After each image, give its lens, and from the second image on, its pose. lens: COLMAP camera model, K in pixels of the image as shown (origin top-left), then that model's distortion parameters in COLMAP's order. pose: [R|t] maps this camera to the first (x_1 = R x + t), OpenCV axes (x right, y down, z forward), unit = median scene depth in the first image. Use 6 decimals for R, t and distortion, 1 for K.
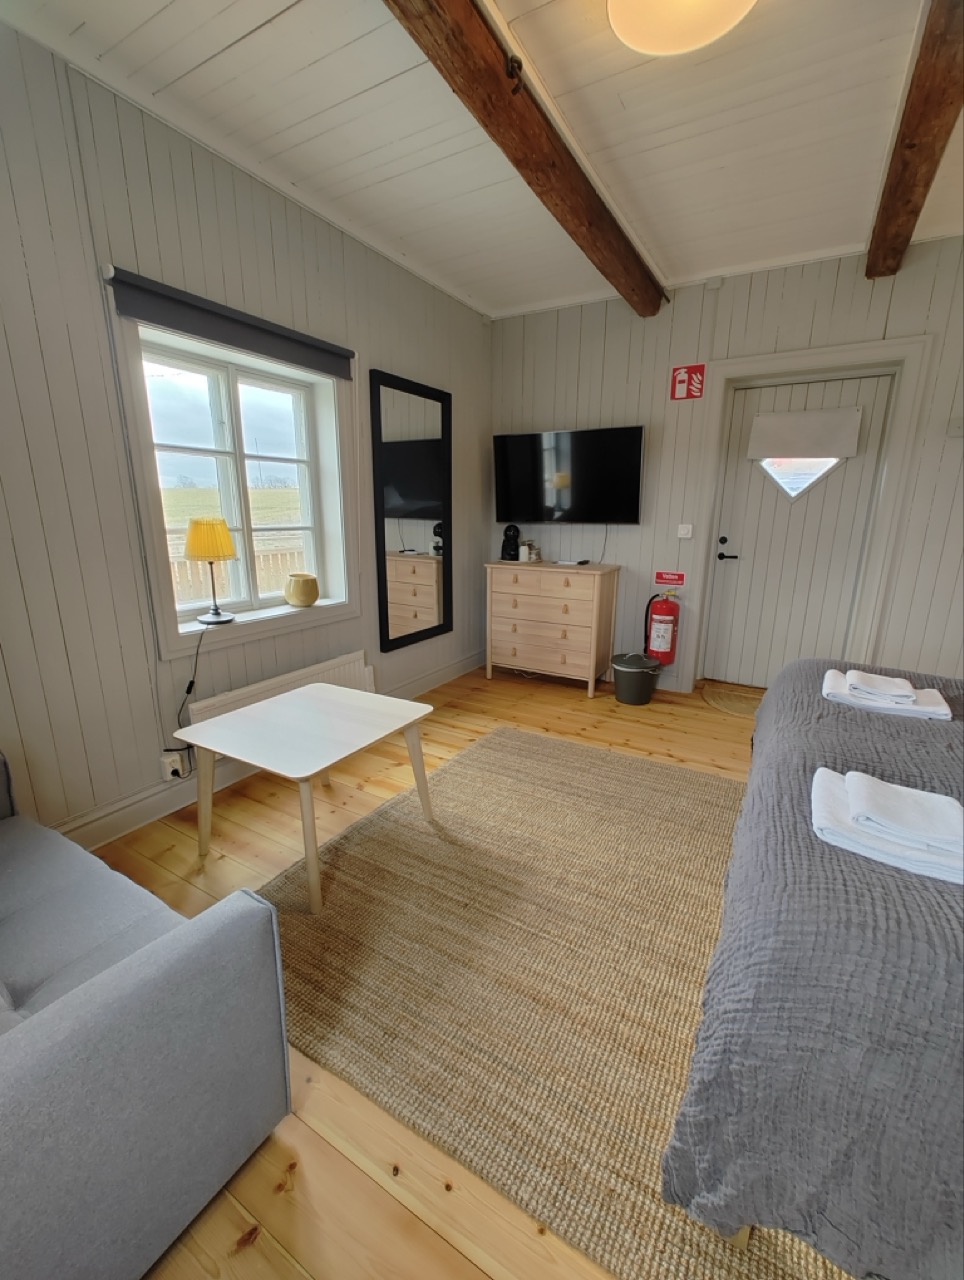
lens RADIAL K [[541.8, 0, 486.0], [0, 541.8, 641.7], [0, 0, 1]] dist [-0.004161, -0.000104]
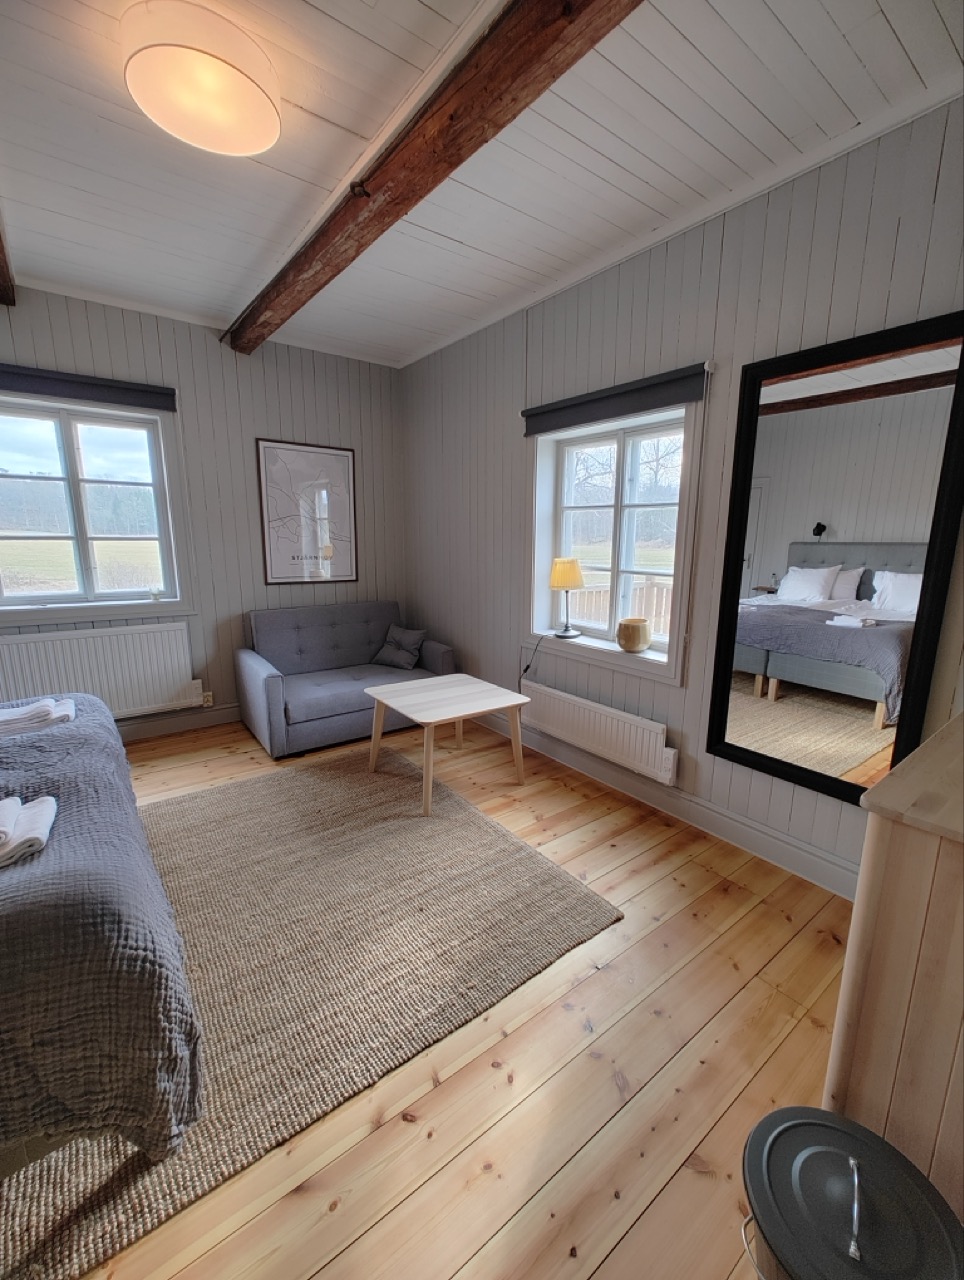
lens RADIAL K [[529.1, 0, 485.6], [0, 529.1, 639.7], [0, 0, 1]] dist [0.004020, 0.000111]
pose [[-0.383182, 0.171139, -0.907680, 0.767036], [-0.230886, 0.933744, 0.273522, -0.345866], [0.894351, 0.314379, -0.318280, 1.273019]]
